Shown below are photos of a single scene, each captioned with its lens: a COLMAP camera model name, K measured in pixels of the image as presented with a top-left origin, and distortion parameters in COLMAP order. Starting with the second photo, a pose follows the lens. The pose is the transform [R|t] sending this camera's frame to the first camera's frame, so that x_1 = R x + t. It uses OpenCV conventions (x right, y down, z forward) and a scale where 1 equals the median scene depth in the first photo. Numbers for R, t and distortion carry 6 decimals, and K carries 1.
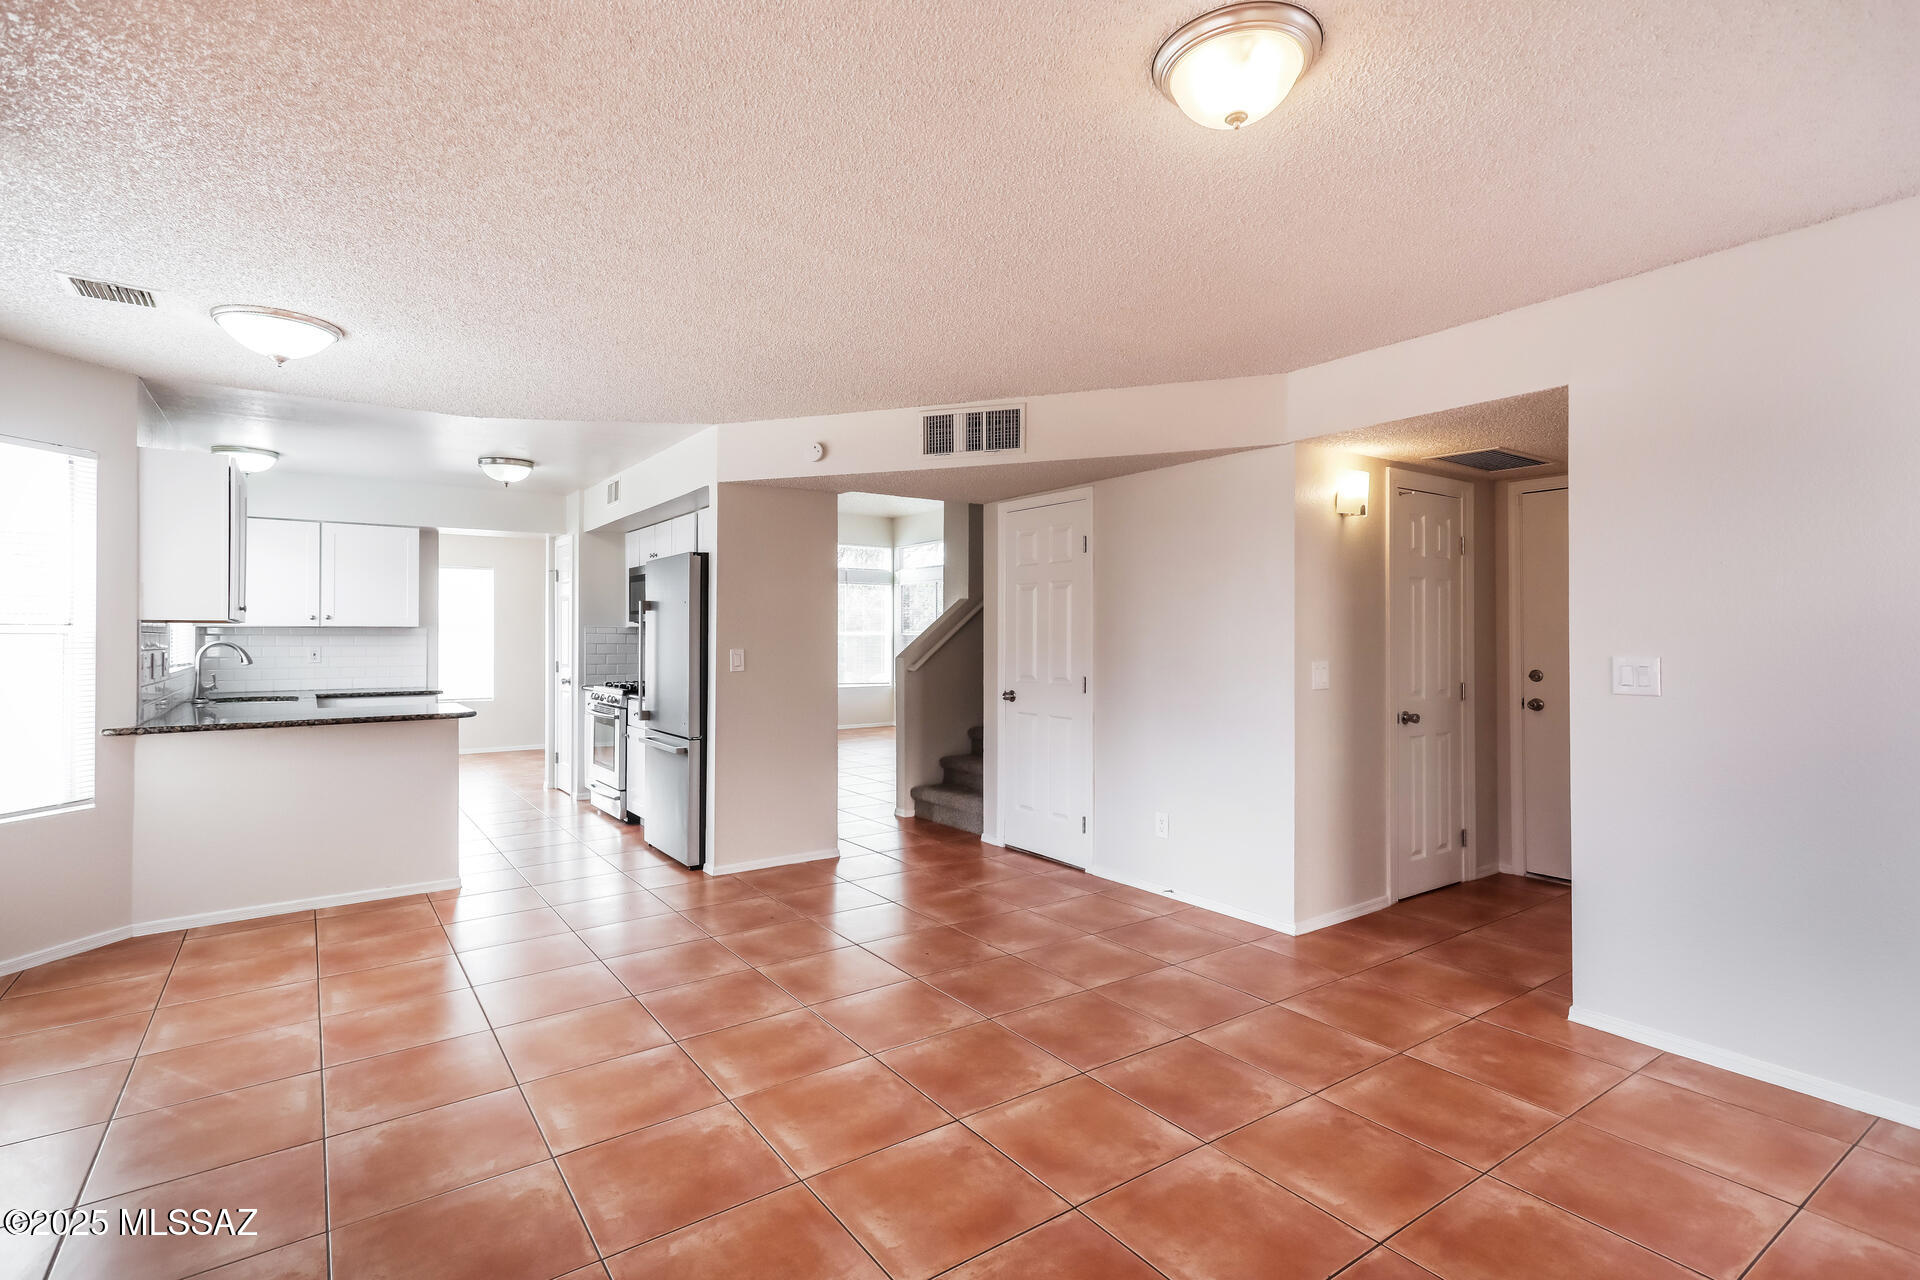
lens RADIAL K [[911.3, 0, 953.3], [0, 911.3, 638.5], [0, 0, 1]] dist [0.024580, -0.000008]
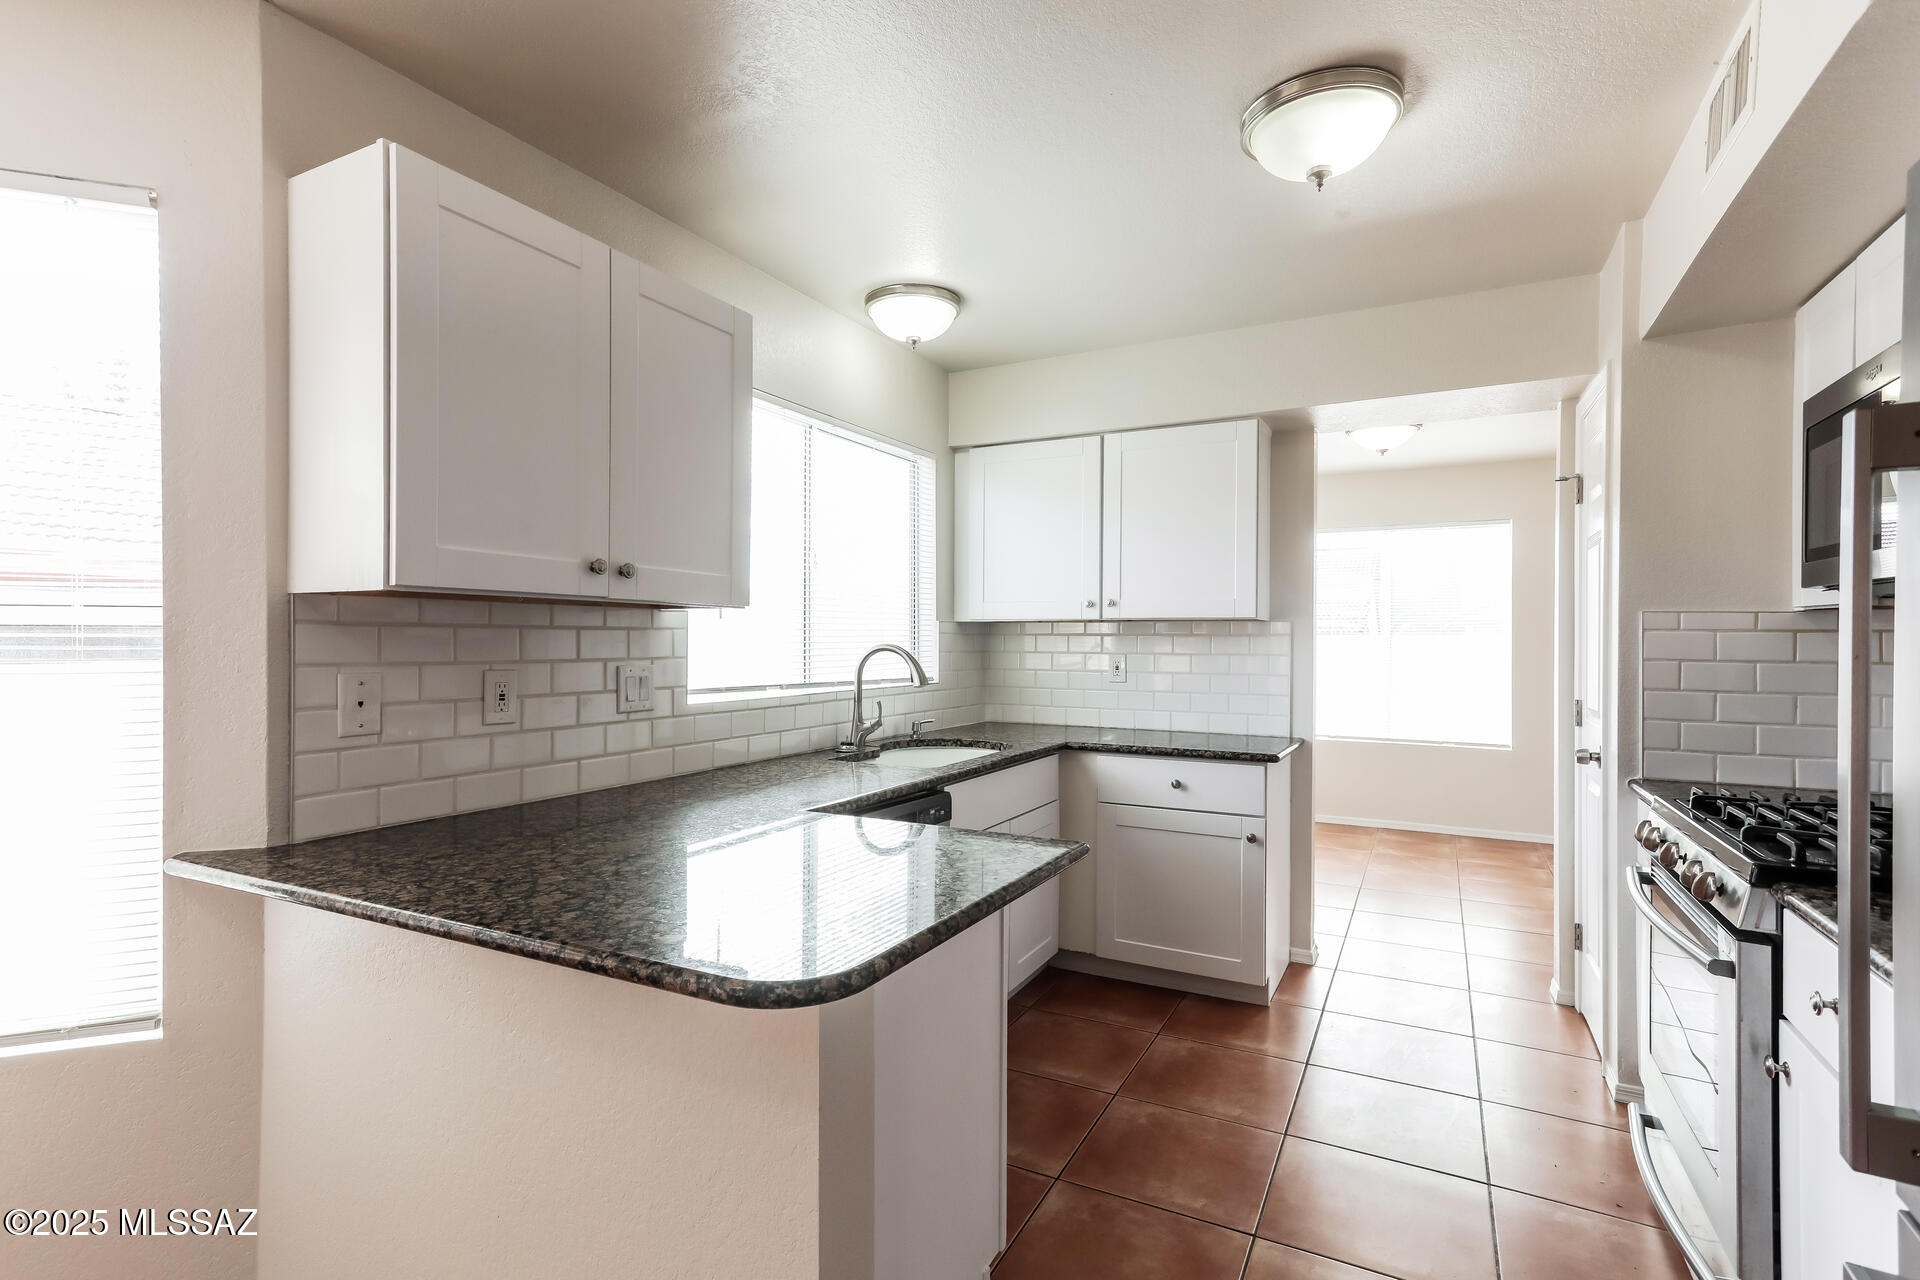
lens RADIAL K [[911.3, 0, 953.3], [0, 911.3, 638.5], [0, 0, 1]] dist [0.024580, -0.000008]
pose [[0.449527, 0.004116, -0.893257, -0.224776], [-0.005255, 0.999984, 0.001964, -0.001833], [0.893251, 0.003811, 0.449541, 0.664130]]
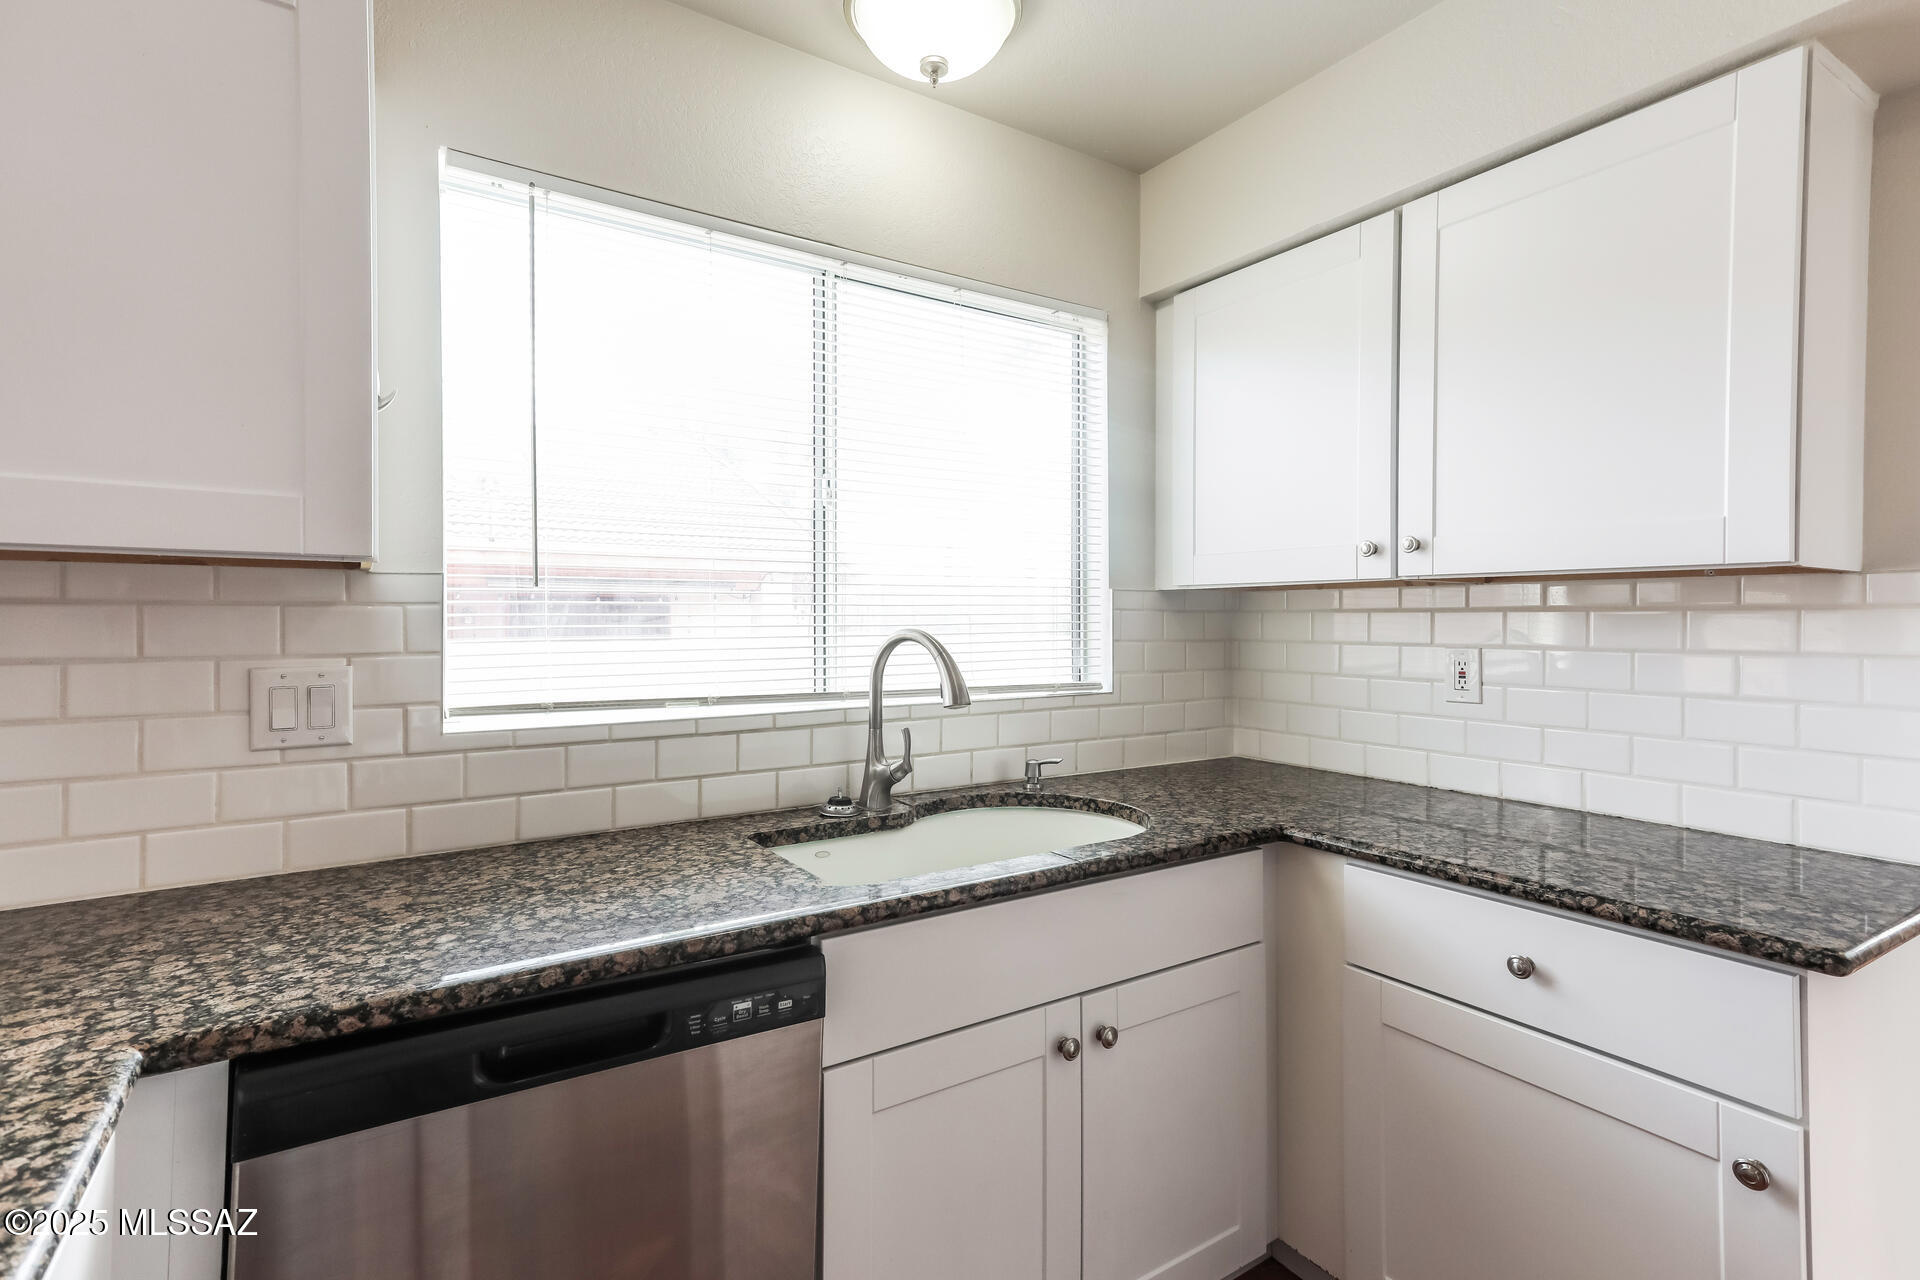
lens RADIAL K [[925.4, 0, 964.0], [0, 925.4, 617.8], [0, 0, 1]] dist [0.038096, 0.000327]
pose [[-0.028521, 0.001618, -0.999592, -0.394824], [-0.000321, 0.999999, 0.001628, -0.001424], [0.999593, 0.000367, -0.028520, 0.873420]]
